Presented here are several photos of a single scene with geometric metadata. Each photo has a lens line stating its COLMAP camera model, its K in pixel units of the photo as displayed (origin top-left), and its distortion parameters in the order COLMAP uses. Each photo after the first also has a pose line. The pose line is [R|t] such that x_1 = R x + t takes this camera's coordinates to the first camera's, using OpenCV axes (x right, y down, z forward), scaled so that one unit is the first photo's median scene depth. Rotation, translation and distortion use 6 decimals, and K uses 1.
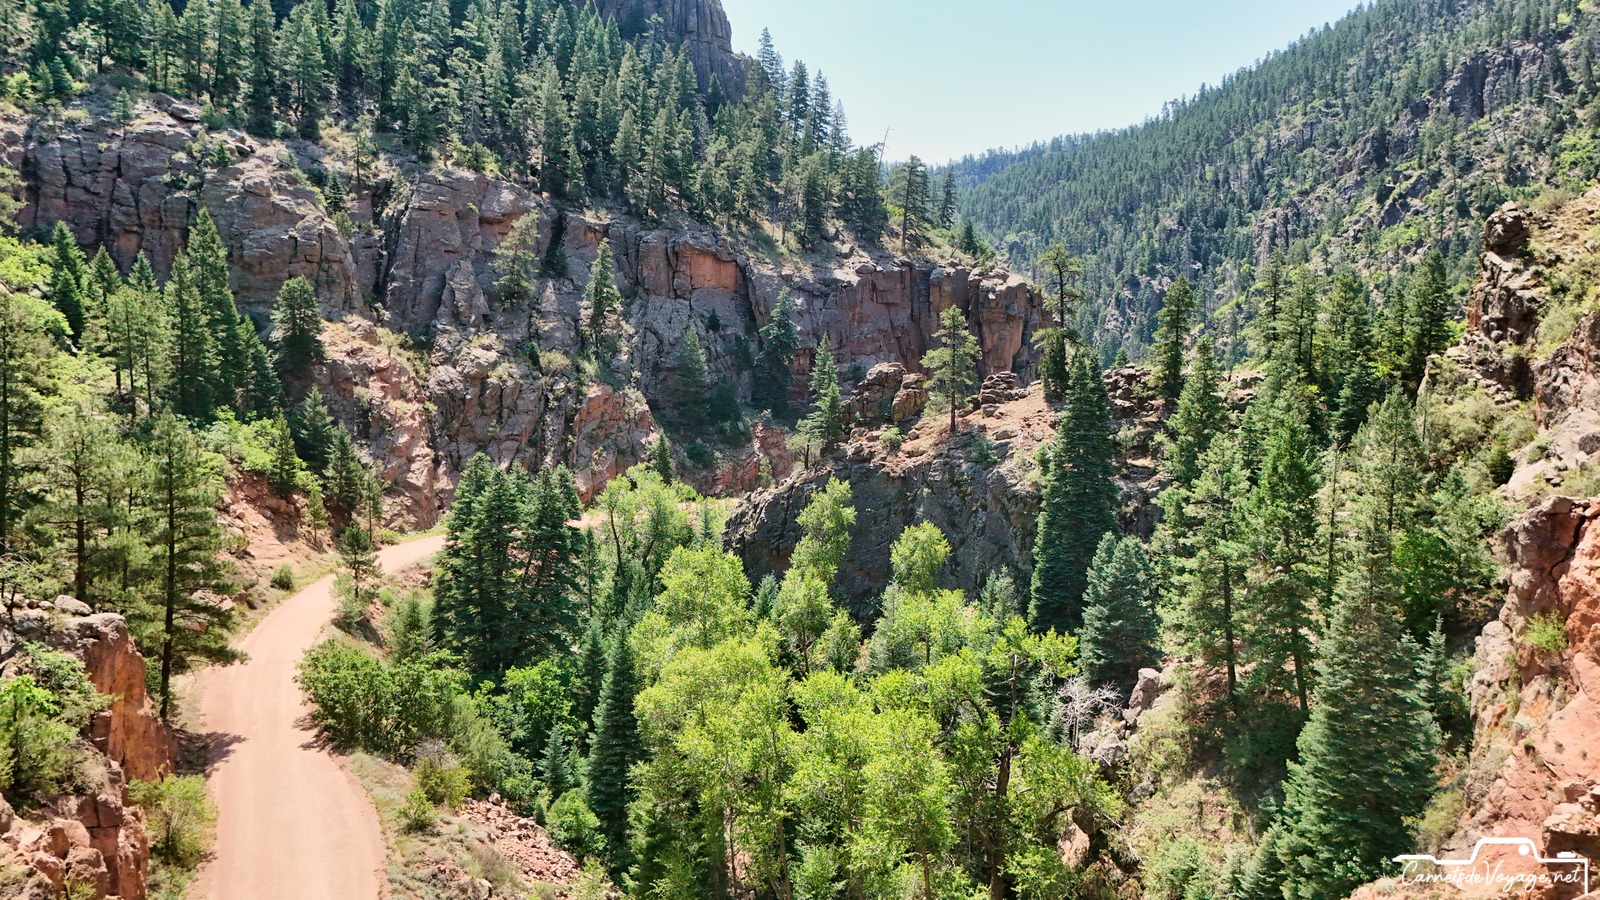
lens RADIAL K [[1172.0, 0, 807.3], [0, 1172.0, 446.1], [0, 0, 1]] dist [0.065808, -0.060249]
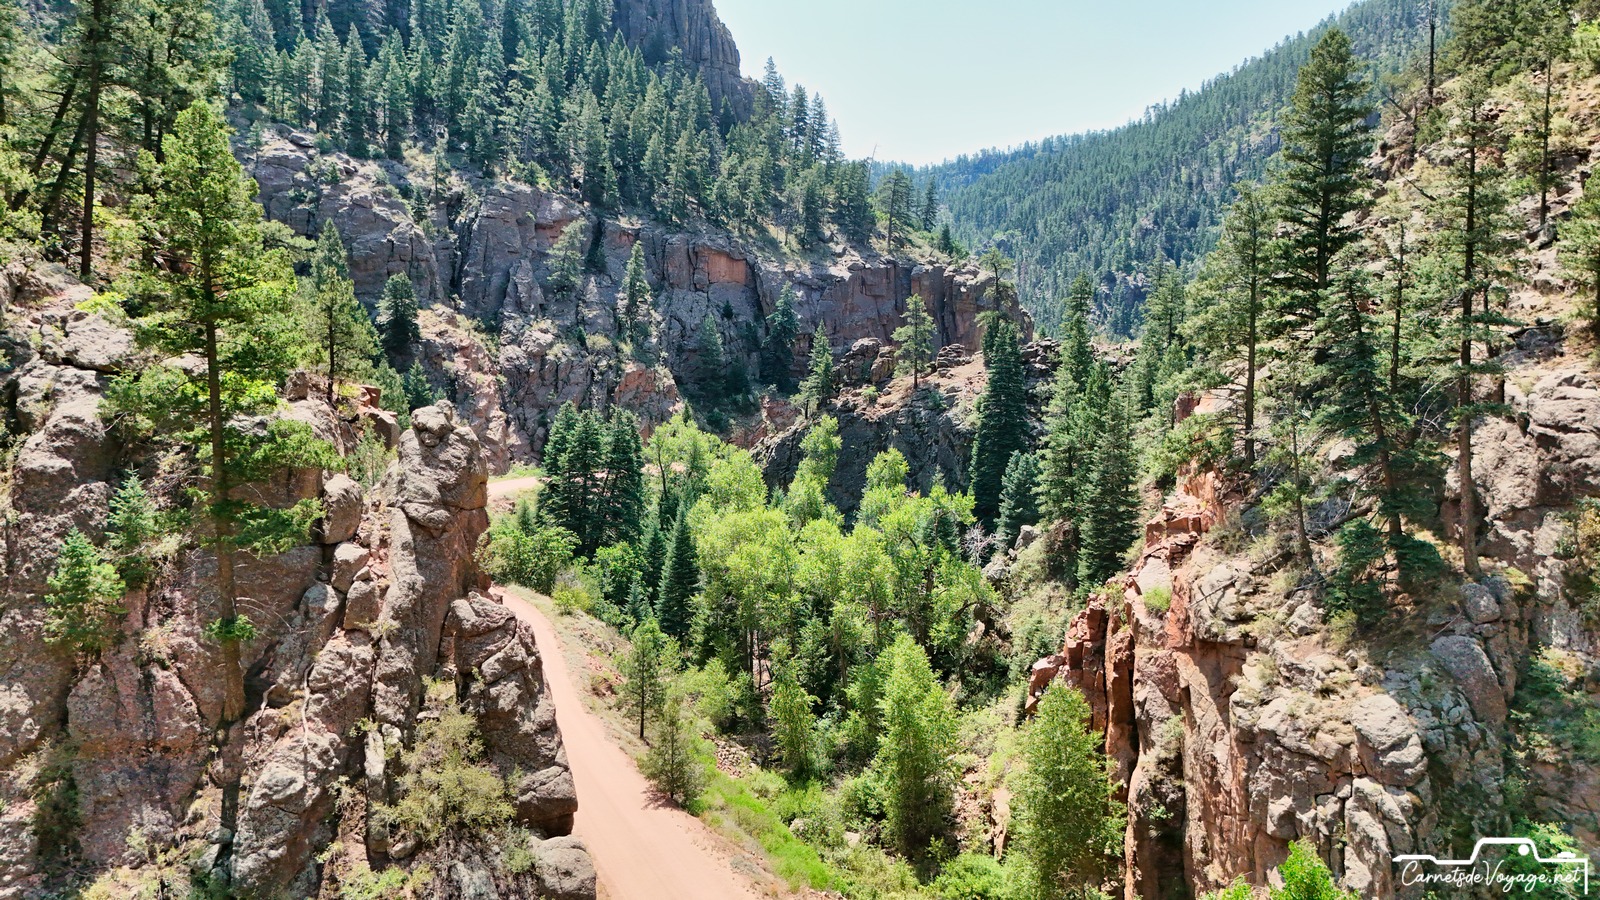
lens RADIAL K [[1171.5, 0, 807.9], [0, 1171.5, 447.2], [0, 0, 1]] dist [0.096010, -0.173903]
pose [[0.999999, -0.000293, 0.001563, -0.000689], [0.000288, 0.999993, 0.003636, 0.029422], [-0.001564, -0.003635, 0.999992, -0.201026]]
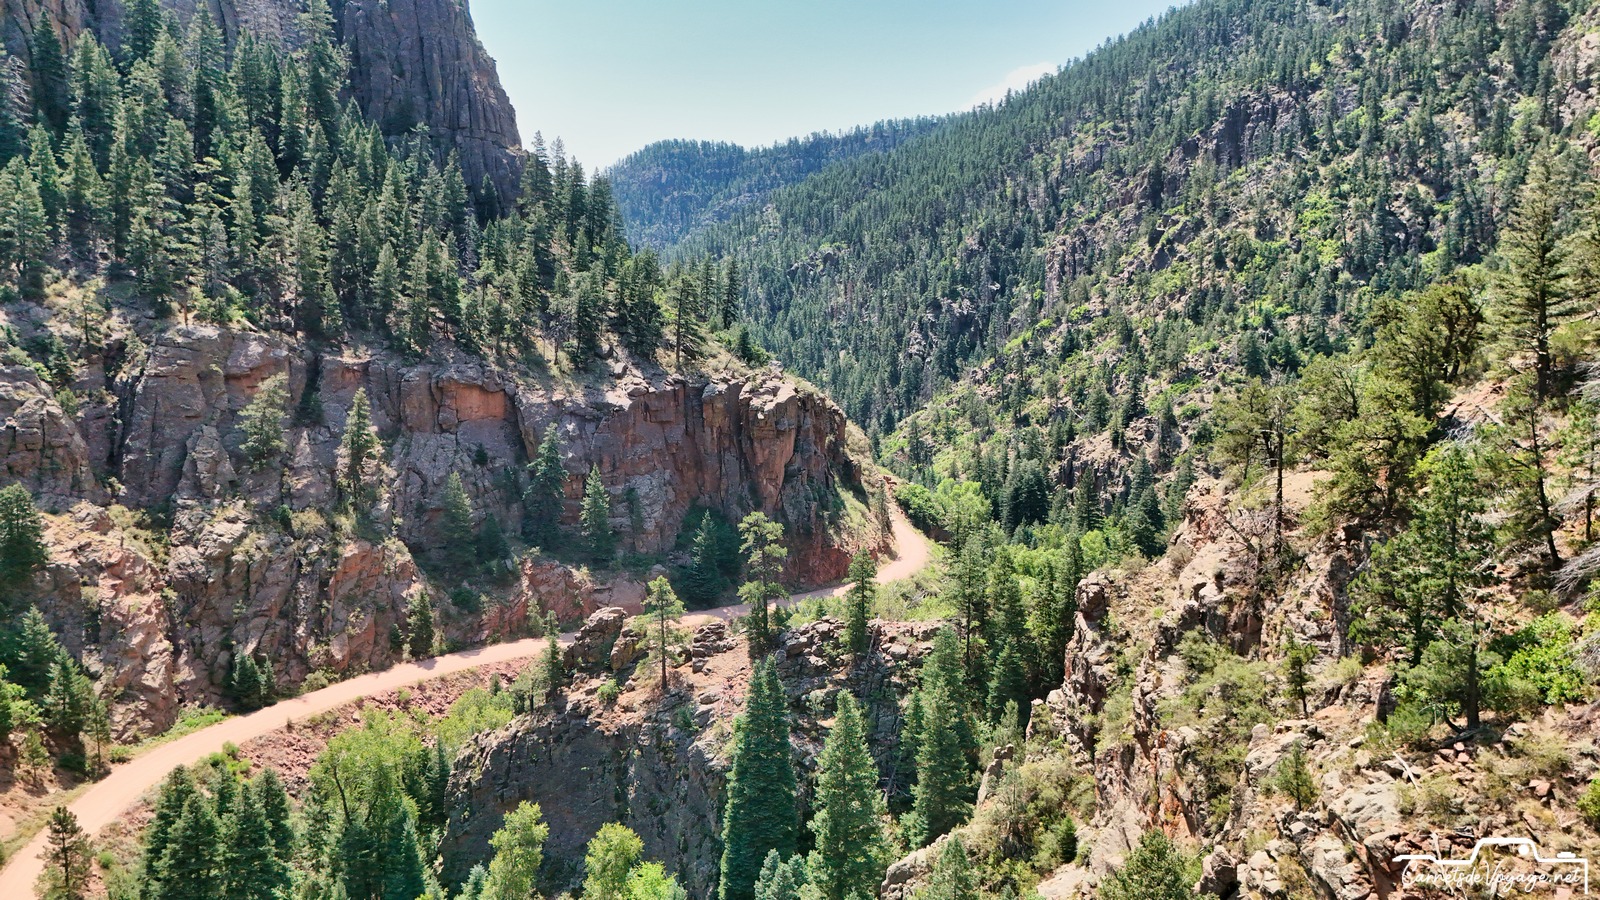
lens RADIAL K [[1172.0, 0, 807.3], [0, 1172.0, 446.1], [0, 0, 1]] dist [0.065808, -0.060249]
pose [[0.991104, -0.021534, 0.131336, 0.069340], [0.016113, 0.998979, 0.042196, -0.162999], [-0.132110, -0.039704, 0.990440, -0.041773]]
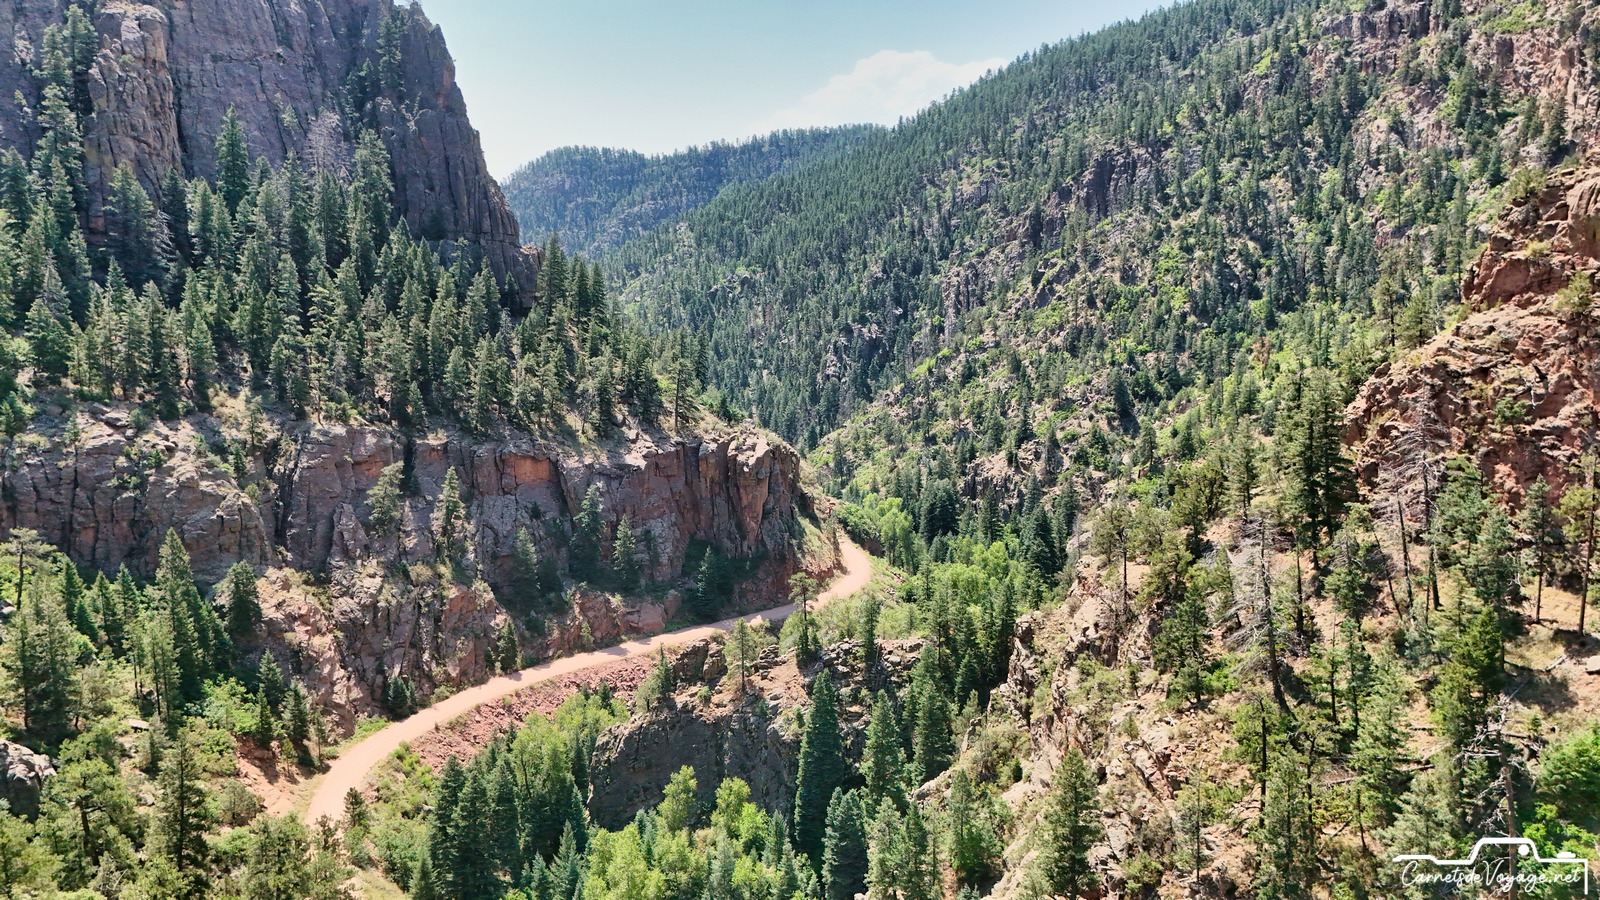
lens RADIAL K [[1172.0, 0, 807.3], [0, 1172.0, 446.1], [0, 0, 1]] dist [0.065808, -0.060249]
pose [[0.972965, -0.047969, 0.225916, -0.083343], [0.034684, 0.997448, 0.062413, -0.265322], [-0.228334, -0.052890, 0.972145, -0.346014]]
